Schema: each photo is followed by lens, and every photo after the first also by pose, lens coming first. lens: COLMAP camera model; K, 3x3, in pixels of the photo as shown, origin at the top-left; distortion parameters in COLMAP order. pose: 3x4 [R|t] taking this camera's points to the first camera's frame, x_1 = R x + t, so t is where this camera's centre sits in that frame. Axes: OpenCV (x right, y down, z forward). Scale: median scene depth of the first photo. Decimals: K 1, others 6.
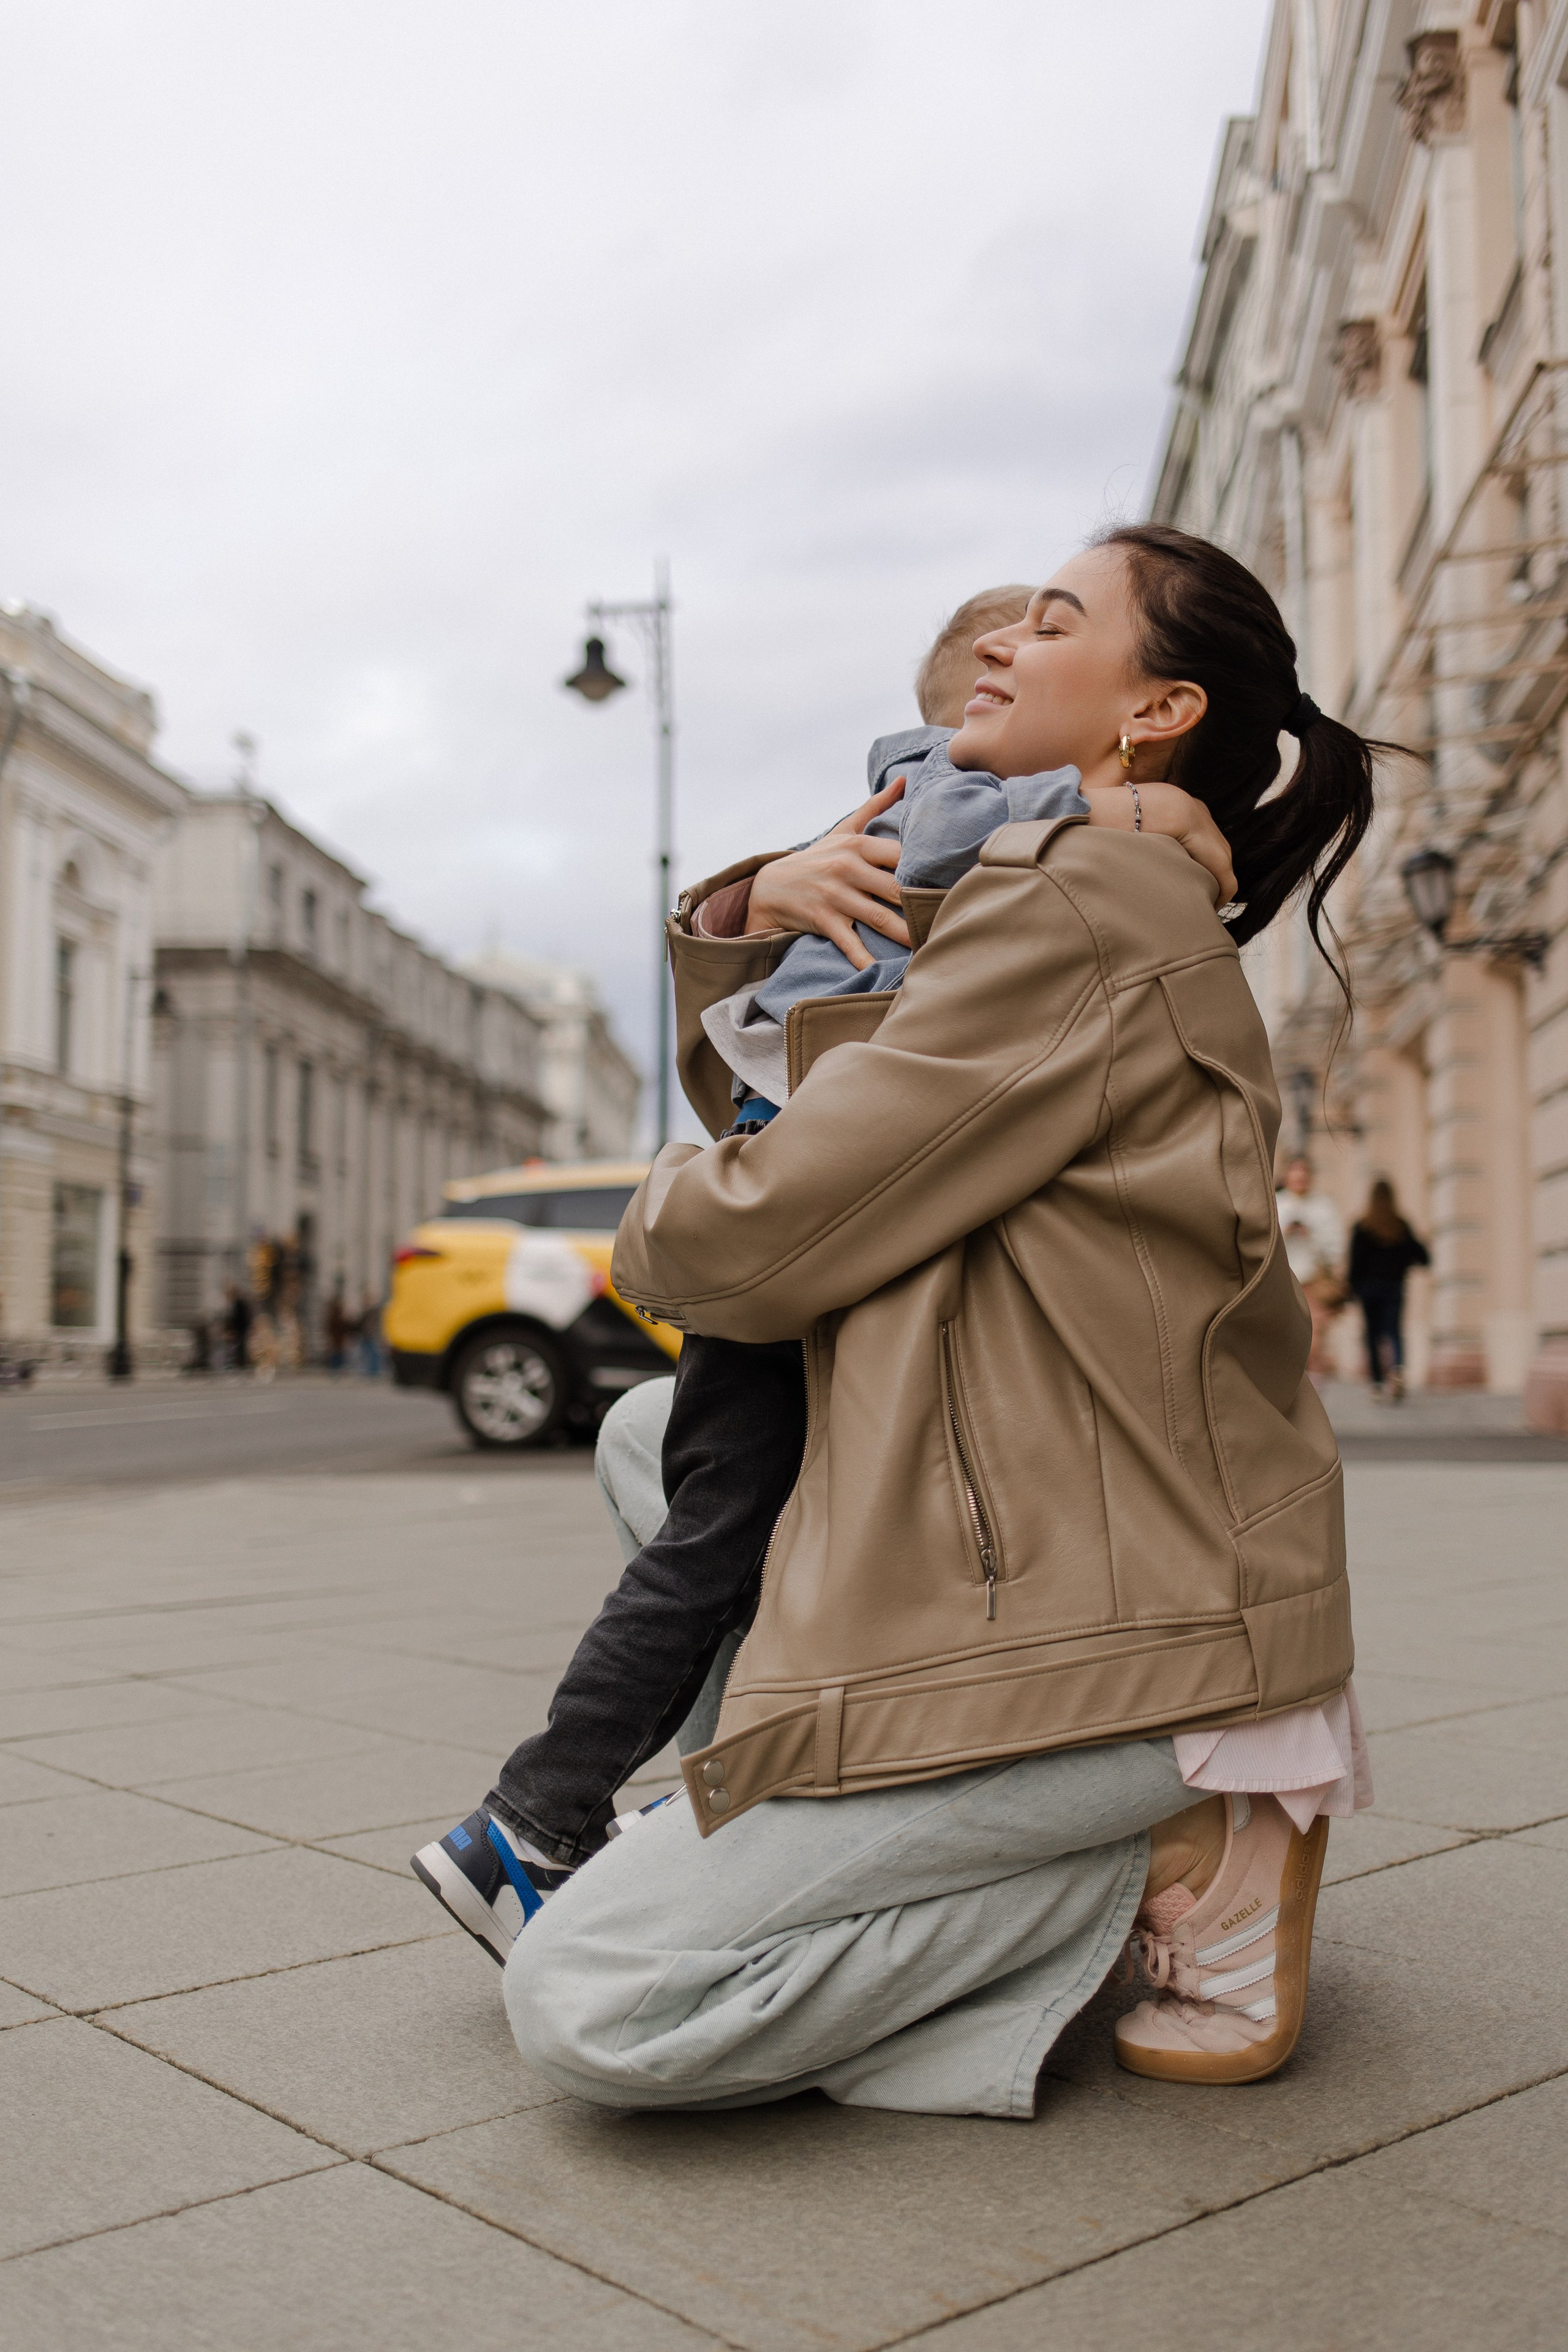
lens RADIAL K [[2315.7, 0, 779.6], [0, 2315.7, 1178.6], [0, 0, 1]] dist [-0.002186, 0.000000]
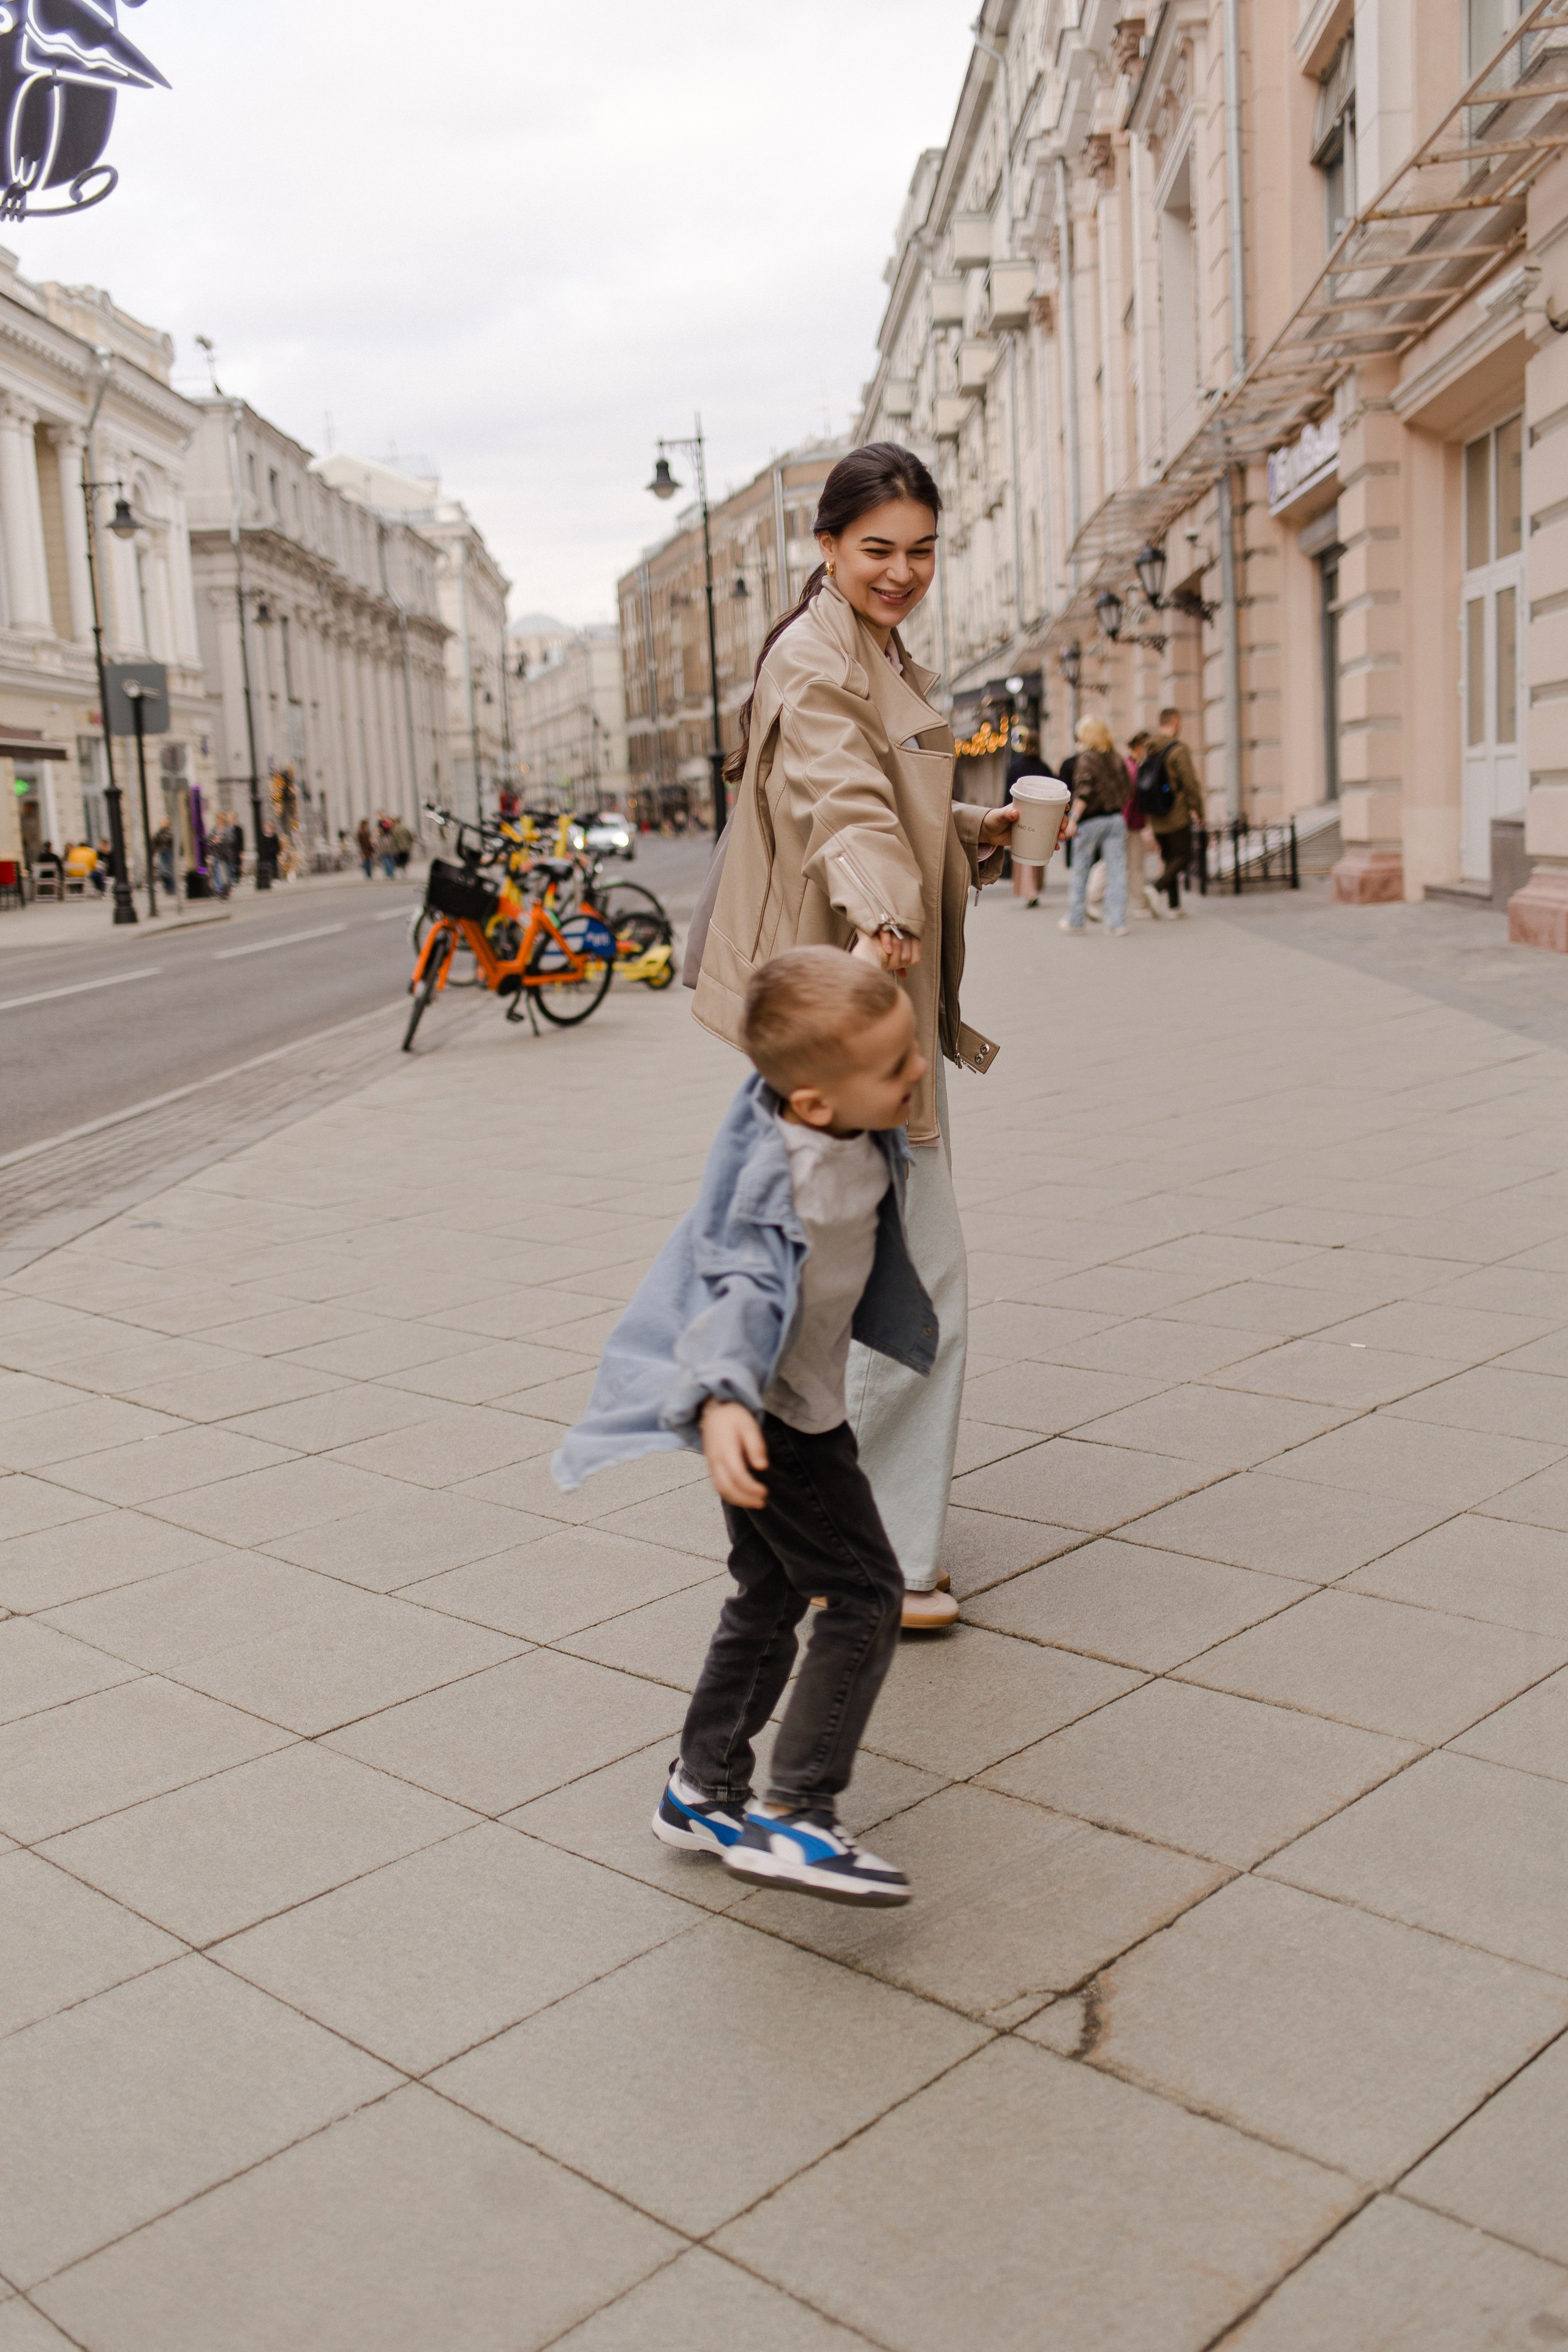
lens RADIAL K [[2315.7, 0, 790.8], [0, 2315.7, 1190.1], [0, 0, 1]] dist [-0.002186, 0.000000]
pose [[0.995370, -0.063385, 0.072260, -0.058386], [0.044809, 0.971067, 0.234564, -0.040210], [-0.085037, -0.230240, 0.969411, -0.350220]]
